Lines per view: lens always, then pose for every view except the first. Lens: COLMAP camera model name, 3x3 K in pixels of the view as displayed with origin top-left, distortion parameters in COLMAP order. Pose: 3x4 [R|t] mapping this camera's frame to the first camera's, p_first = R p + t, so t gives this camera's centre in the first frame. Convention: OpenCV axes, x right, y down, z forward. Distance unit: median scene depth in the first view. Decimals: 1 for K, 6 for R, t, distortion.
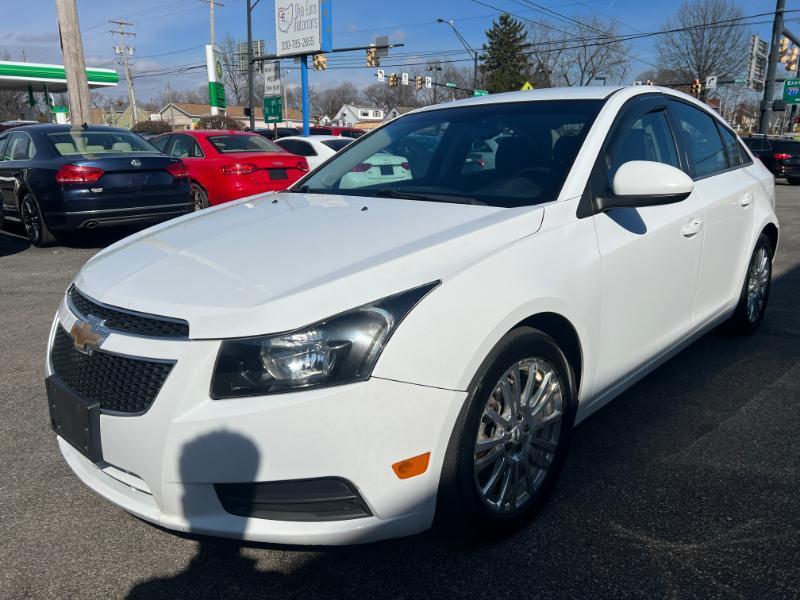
lens RADIAL K [[606.7, 0, 396.2], [0, 606.7, 301.9], [0, 0, 1]] dist [0.057724, -0.068611]
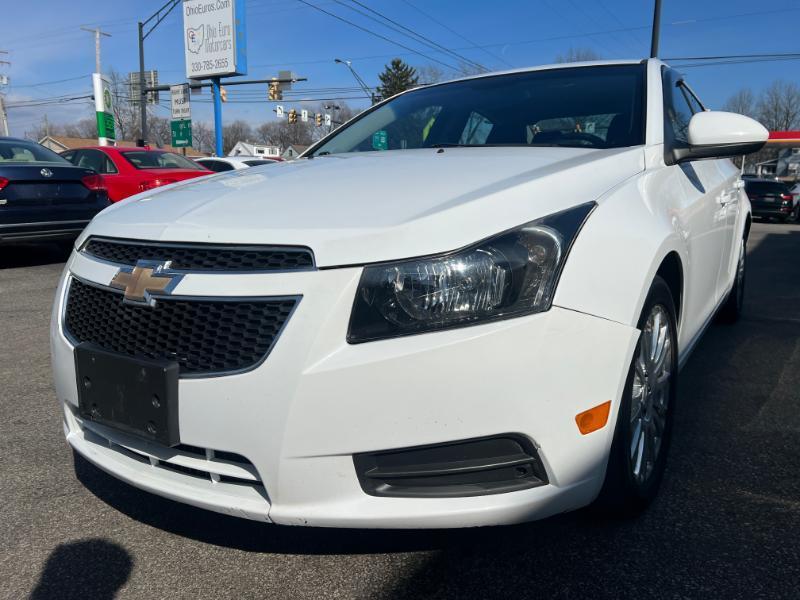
lens RADIAL K [[606.7, 0, 396.2], [0, 606.7, 301.9], [0, 0, 1]] dist [0.057724, -0.068611]
pose [[0.985347, -0.026280, 0.168525, -0.044344], [0.036893, 0.997507, -0.060156, 0.018549], [-0.166524, 0.065492, 0.983860, 0.027457]]
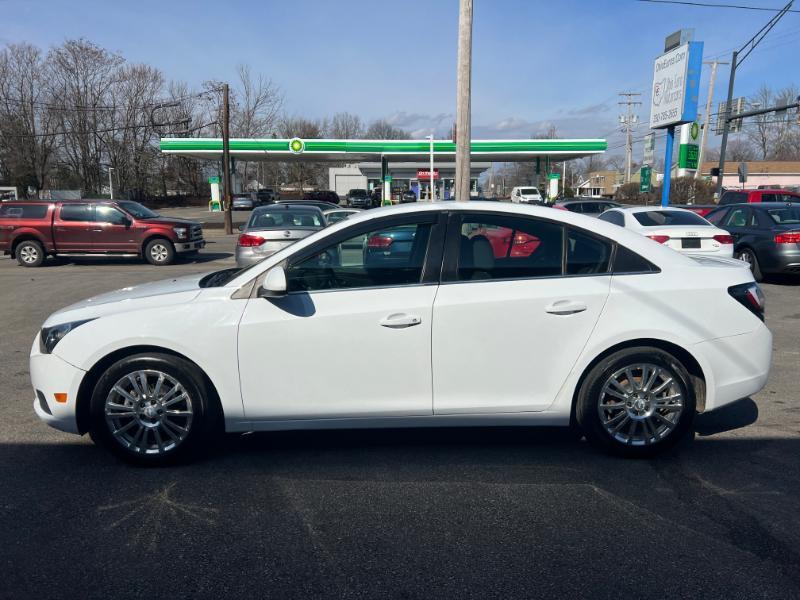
lens RADIAL K [[606.4, 0, 401.5], [0, 606.4, 302.6], [0, 0, 1]] dist [0.052111, -0.055696]
pose [[0.695147, 0.116092, -0.709432, 0.289564], [-0.176768, 0.984177, -0.012158, -0.031038], [0.696796, 0.133857, 0.704669, 0.030185]]
